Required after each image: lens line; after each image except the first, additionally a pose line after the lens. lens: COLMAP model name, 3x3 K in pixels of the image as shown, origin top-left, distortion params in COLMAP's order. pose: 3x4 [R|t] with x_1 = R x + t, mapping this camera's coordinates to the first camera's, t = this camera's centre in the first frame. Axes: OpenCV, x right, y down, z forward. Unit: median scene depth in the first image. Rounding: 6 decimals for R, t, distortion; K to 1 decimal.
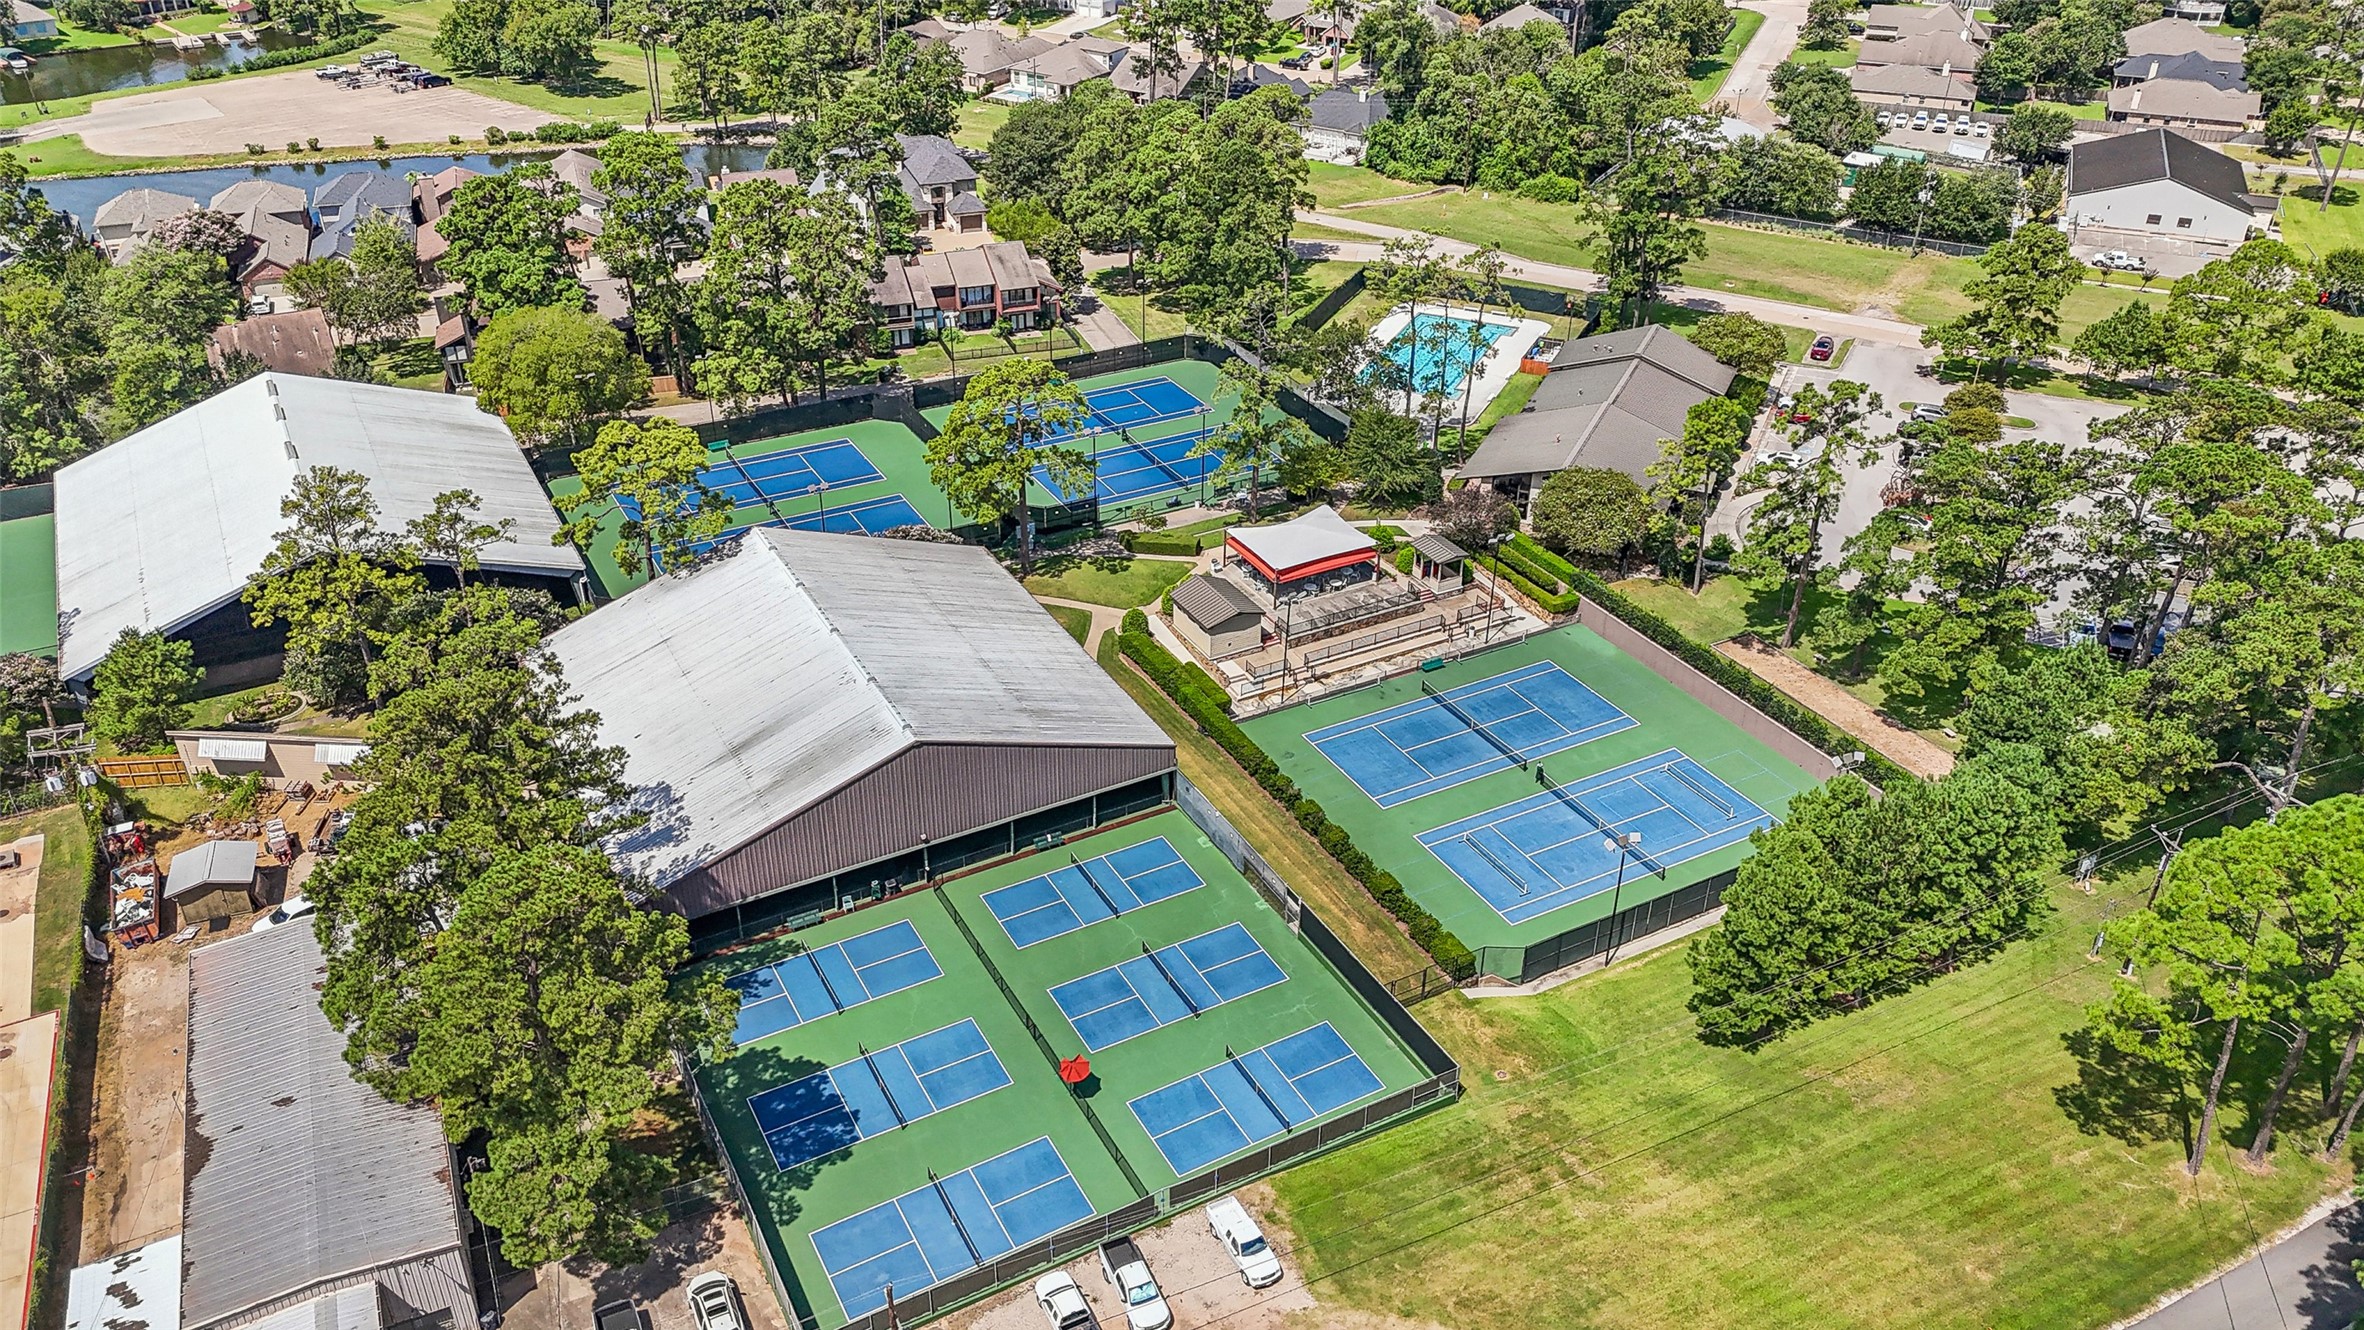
lens RADIAL K [[1716.8, 0, 1179.9], [0, 1716.8, 661.3], [0, 0, 1]] dist [0.035883, -0.025010]
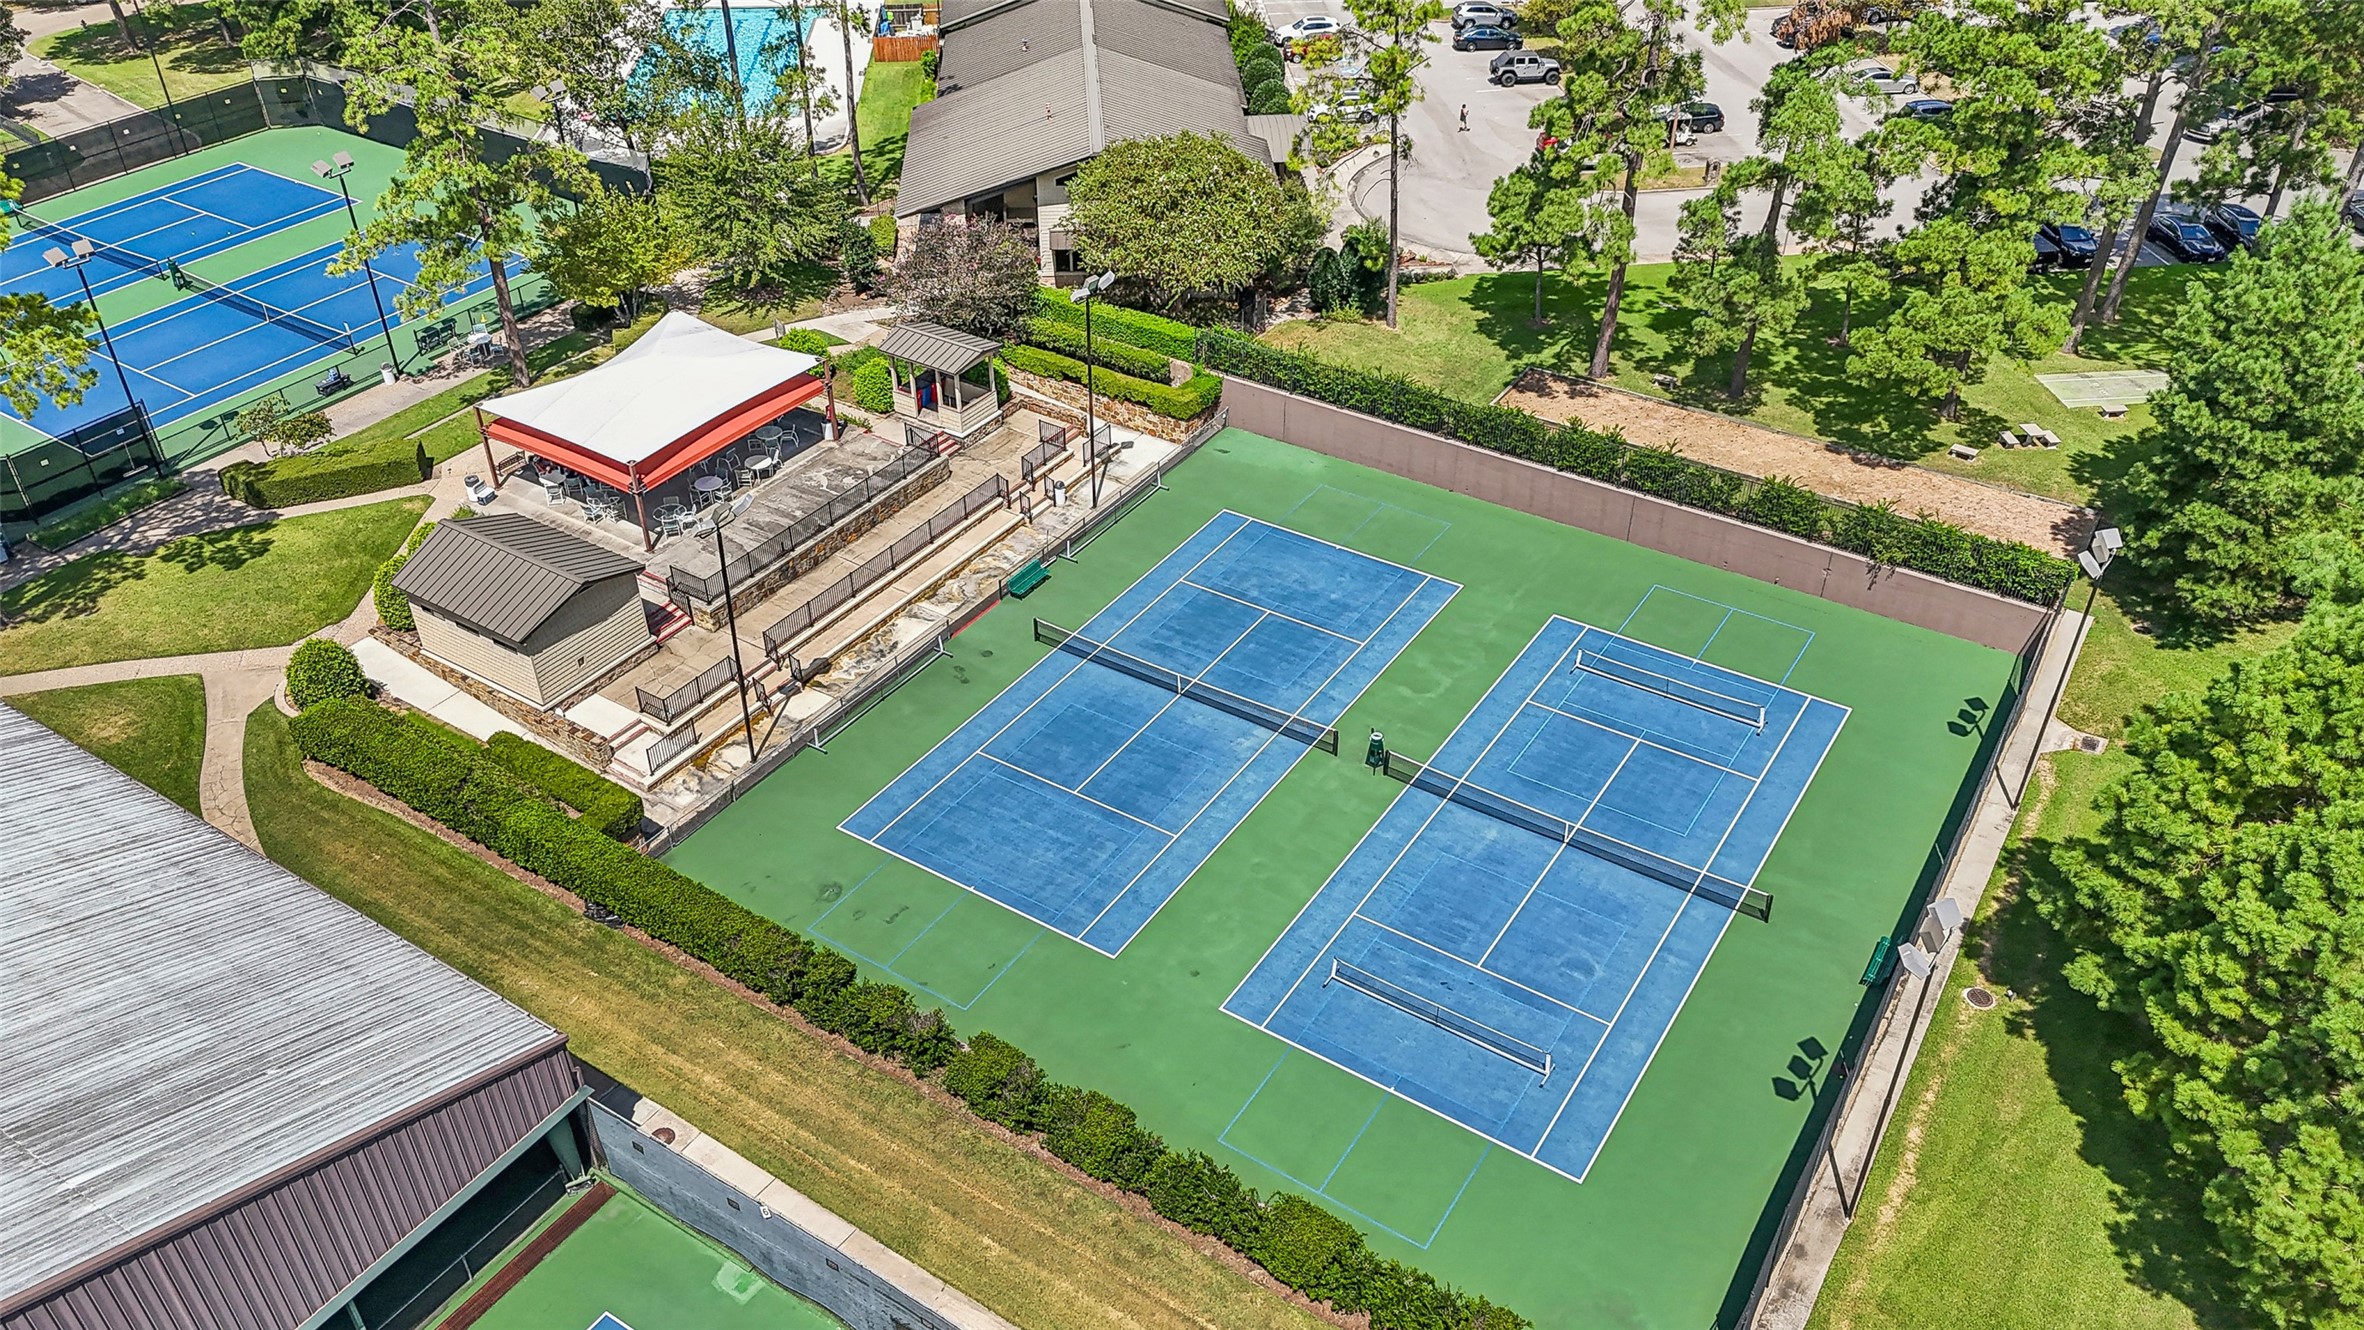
lens RADIAL K [[1716.8, 0, 1191.9], [0, 1716.8, 681.2], [0, 0, 1]] dist [0.035883, -0.025010]
pose [[0.876436, -0.290279, 0.384185, -0.003490], [0.251505, 0.956344, 0.148831, -0.028599], [-0.410616, -0.033816, 0.911181, 0.514108]]
